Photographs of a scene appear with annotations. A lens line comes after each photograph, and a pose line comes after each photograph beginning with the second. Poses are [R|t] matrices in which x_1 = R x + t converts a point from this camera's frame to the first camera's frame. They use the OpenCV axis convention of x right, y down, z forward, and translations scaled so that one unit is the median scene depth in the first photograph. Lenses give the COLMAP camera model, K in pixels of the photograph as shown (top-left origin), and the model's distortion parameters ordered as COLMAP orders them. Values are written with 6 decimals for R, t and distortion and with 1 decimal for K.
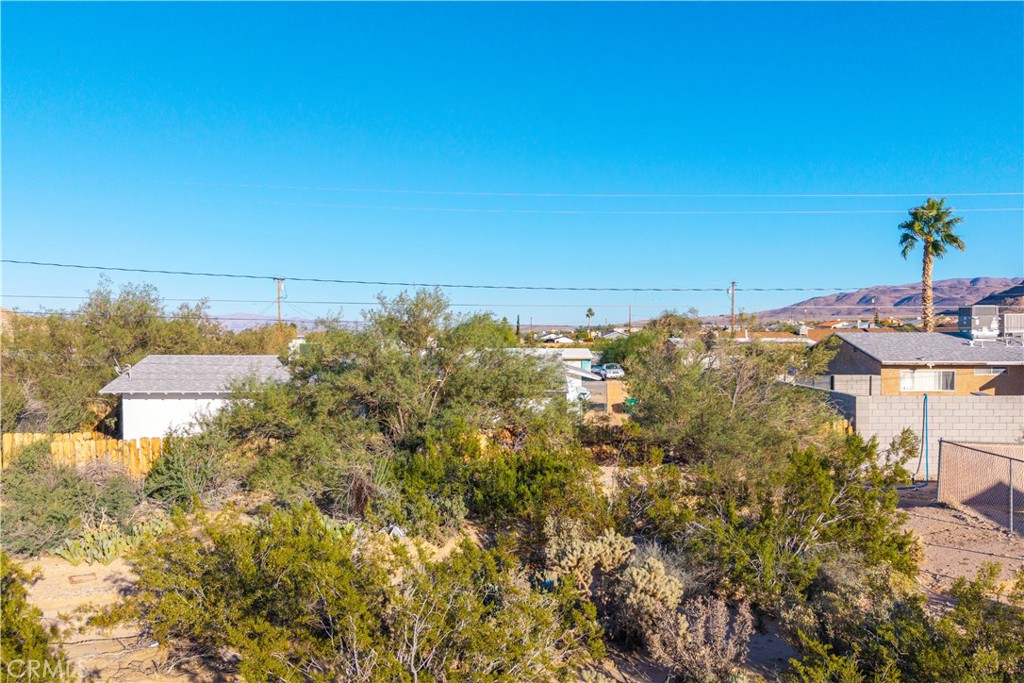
lens RADIAL K [[804.5, 0, 512.0], [0, 804.5, 341.5], [0, 0, 1]] dist [0.008657, 0.004727]
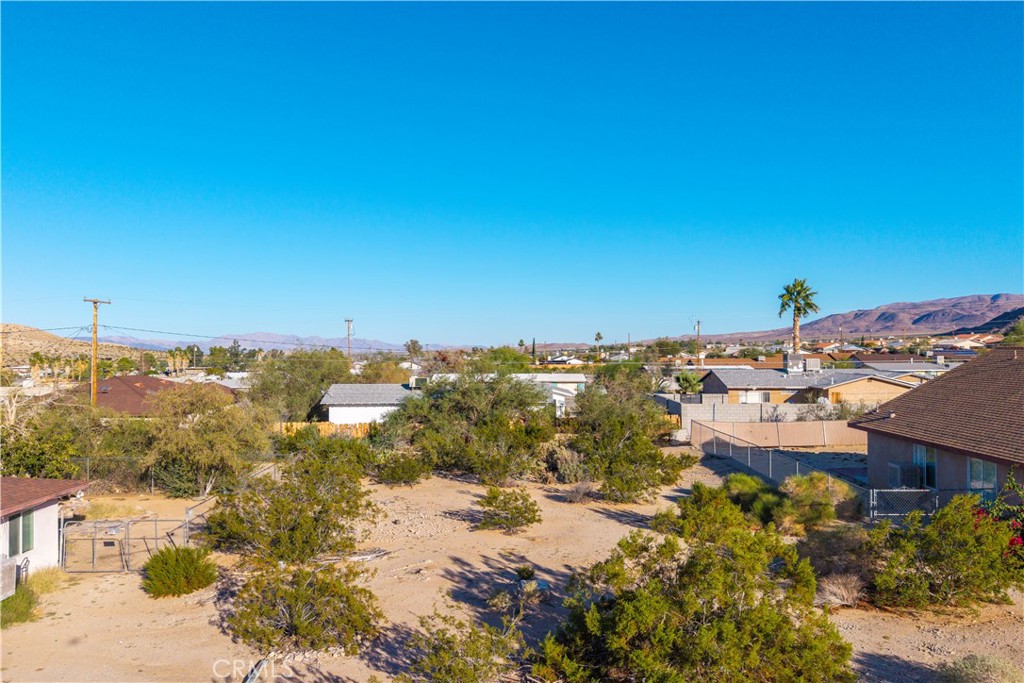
lens RADIAL K [[804.5, 0, 512.0], [0, 804.5, 341.5], [0, 0, 1]] dist [0.008657, 0.004727]
pose [[0.999786, -0.003154, -0.020464, 0.008304], [0.002692, 0.999742, -0.022567, -0.034141], [0.020530, 0.022507, 0.999536, -0.757674]]
